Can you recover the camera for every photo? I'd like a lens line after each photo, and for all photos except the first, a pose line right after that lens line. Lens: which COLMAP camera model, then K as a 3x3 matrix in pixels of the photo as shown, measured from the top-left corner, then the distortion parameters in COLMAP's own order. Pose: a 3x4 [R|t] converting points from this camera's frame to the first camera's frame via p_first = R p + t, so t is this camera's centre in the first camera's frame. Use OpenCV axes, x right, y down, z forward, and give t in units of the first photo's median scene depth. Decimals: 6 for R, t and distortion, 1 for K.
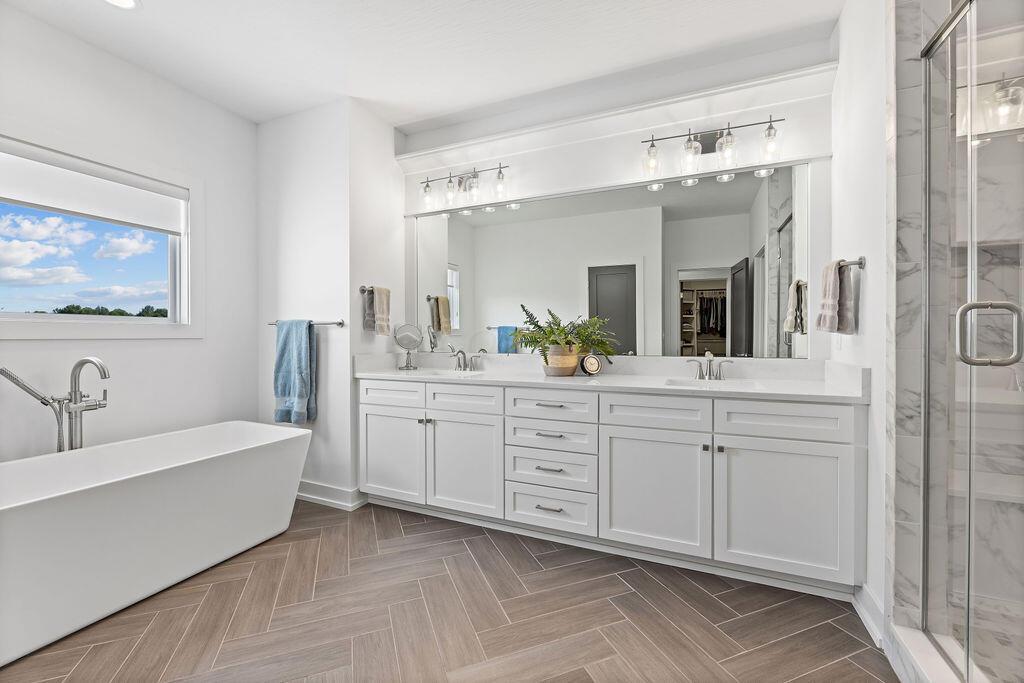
lens RADIAL K [[422.3, 0, 512.0], [0, 422.3, 341.5], [0, 0, 1]] dist [0.001245, 0.000079]
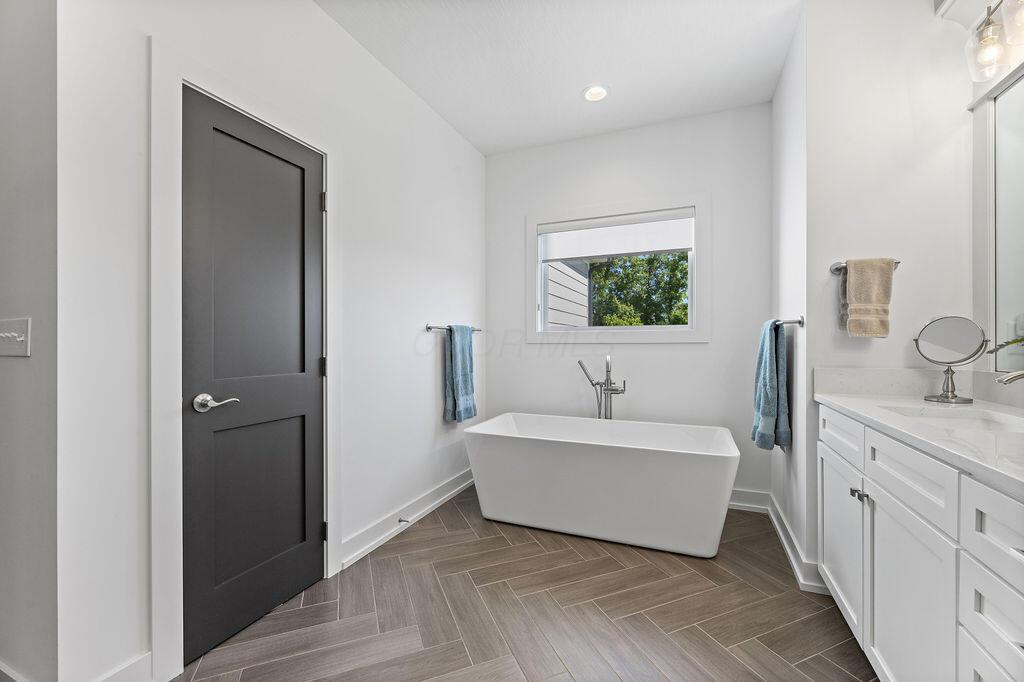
lens RADIAL K [[422.3, 0, 512.0], [0, 422.3, 341.0], [0, 0, 1]] dist [0.001245, 0.000079]
pose [[0.002873, -0.001582, -0.999995, 0.314561], [-0.007016, 0.999974, -0.001602, -0.005858], [0.999971, 0.007021, 0.002862, 0.510281]]
